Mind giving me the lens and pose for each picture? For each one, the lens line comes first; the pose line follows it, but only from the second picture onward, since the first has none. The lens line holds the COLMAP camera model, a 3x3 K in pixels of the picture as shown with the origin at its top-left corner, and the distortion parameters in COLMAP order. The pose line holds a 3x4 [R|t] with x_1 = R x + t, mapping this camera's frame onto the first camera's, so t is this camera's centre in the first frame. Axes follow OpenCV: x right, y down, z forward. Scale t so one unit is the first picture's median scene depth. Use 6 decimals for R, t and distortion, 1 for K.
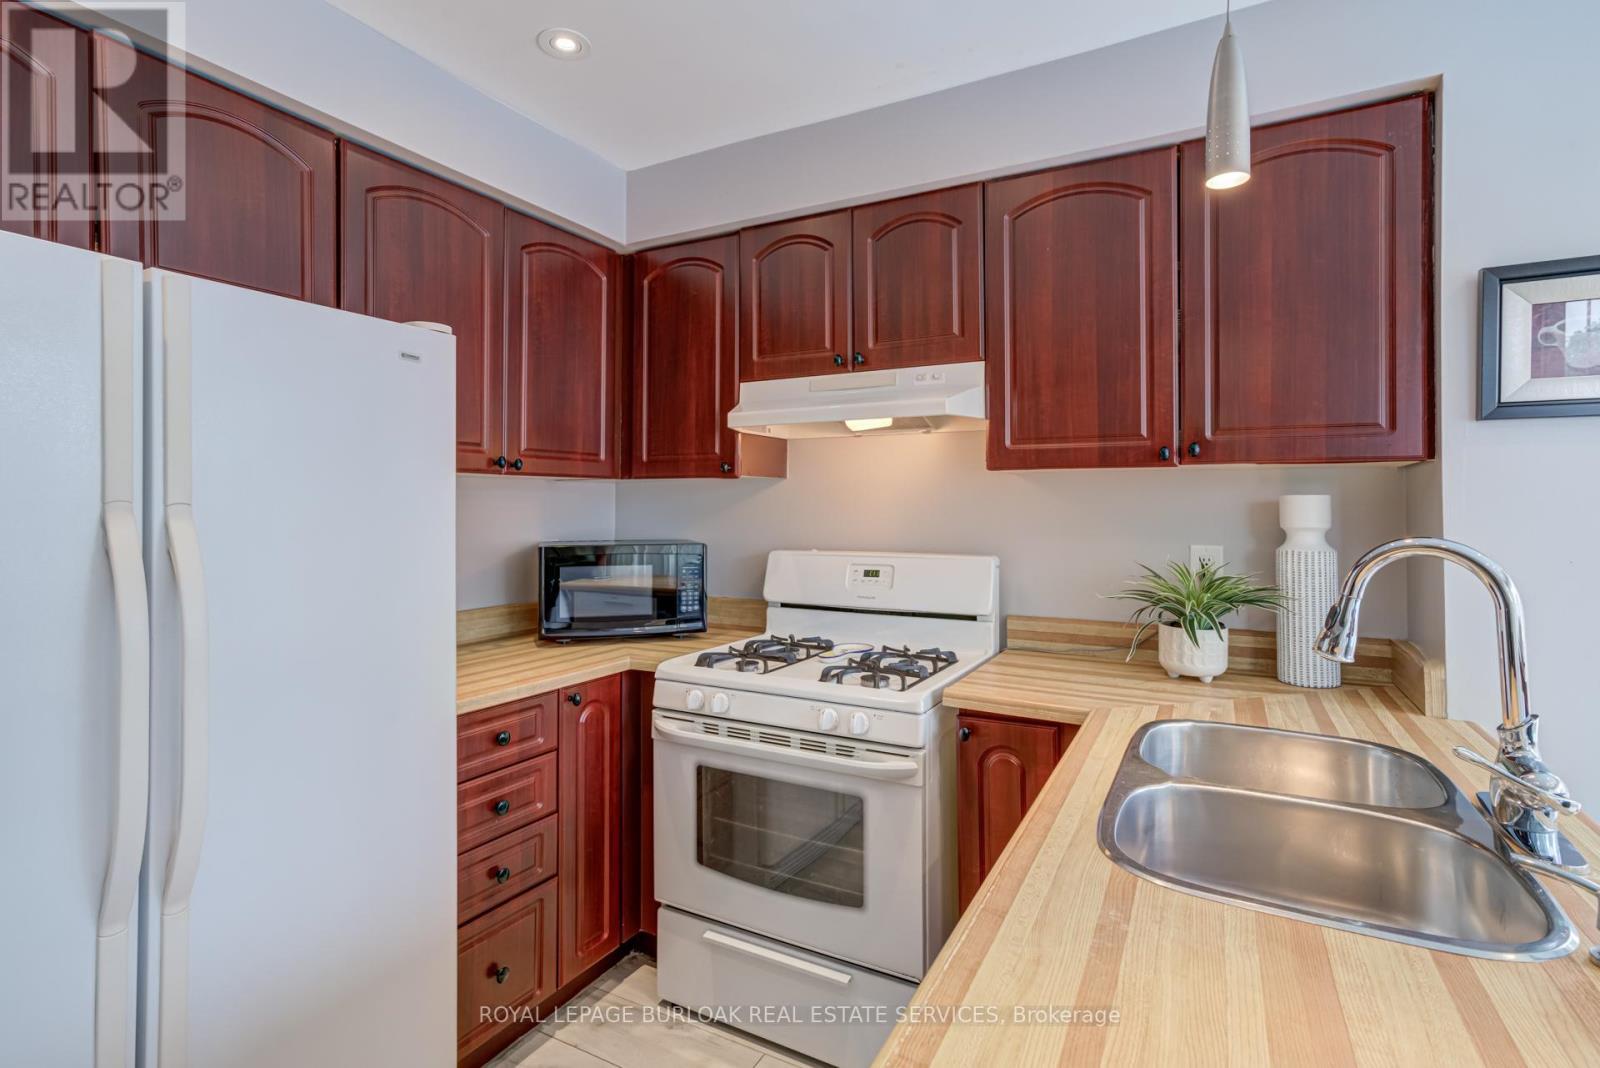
lens RADIAL K [[783.5, 0, 786.6], [0, 783.5, 492.2], [0, 0, 1]] dist [0.000756, 0.000985]
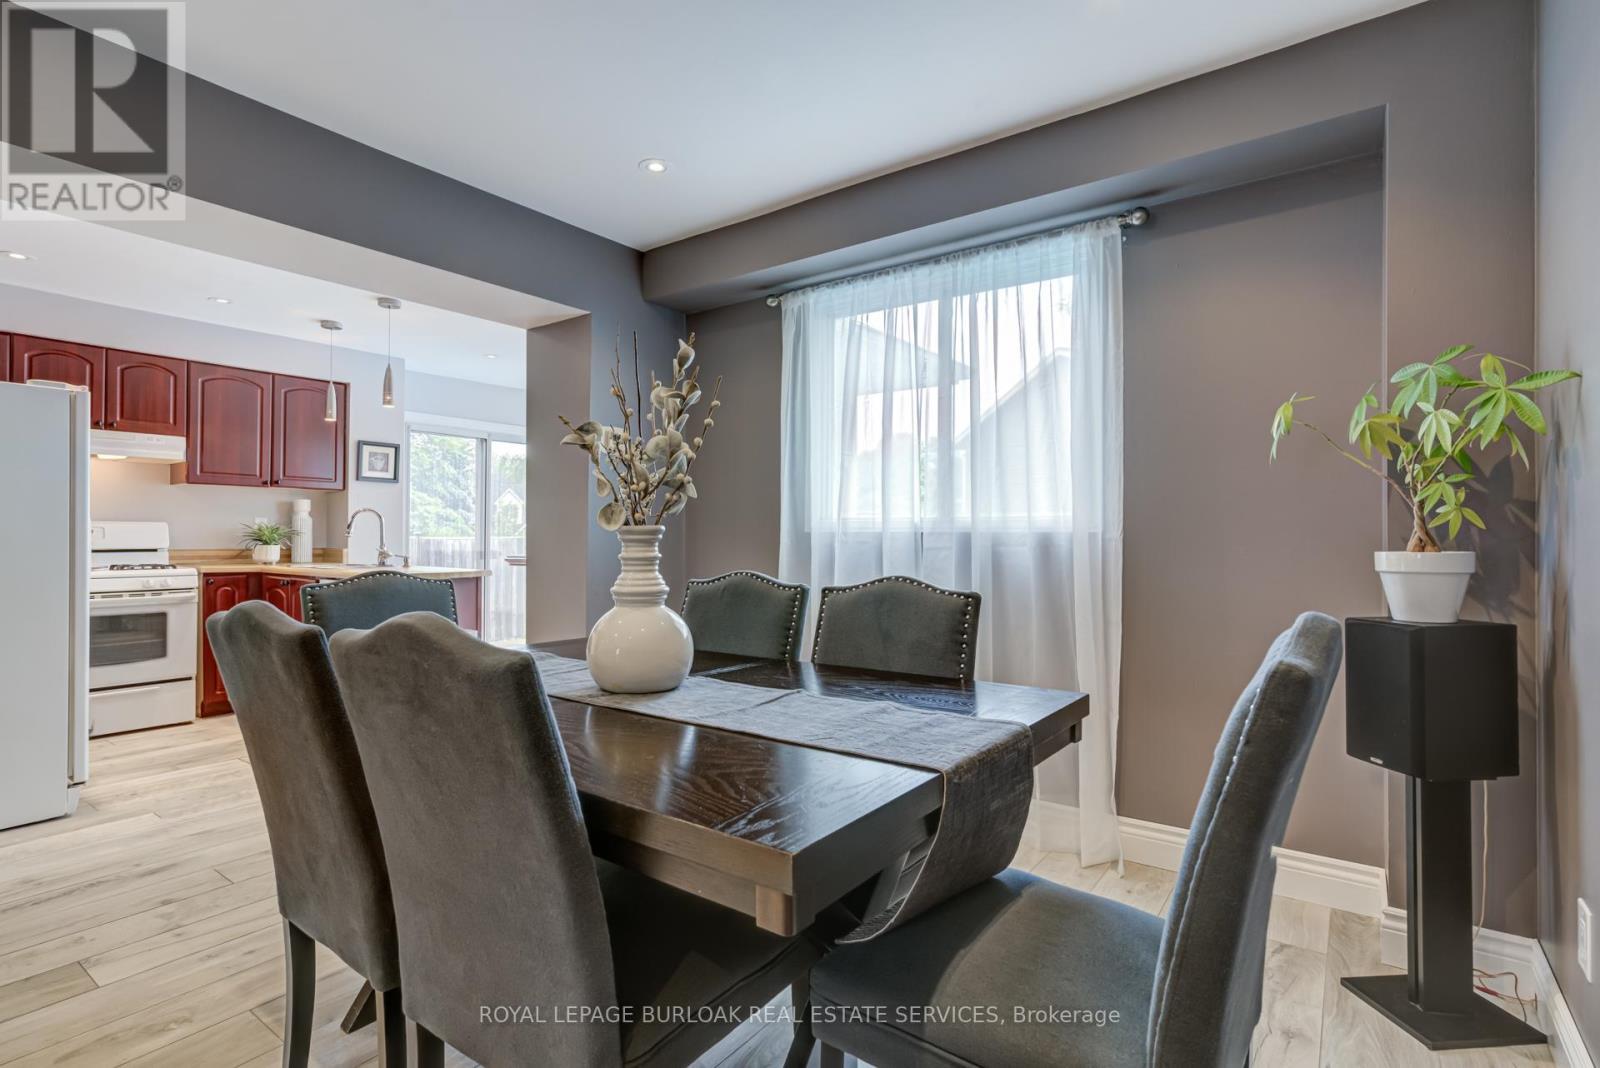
lens RADIAL K [[723.3, 0, 806.4], [0, 723.3, 531.8], [0, 0, 1]] dist [0.001581, 0.000174]
pose [[0.102384, 0.004620, 0.994734, -1.958161], [-0.018660, 0.999822, -0.002723, 0.100433], [-0.994570, -0.018283, 0.102452, -1.243543]]
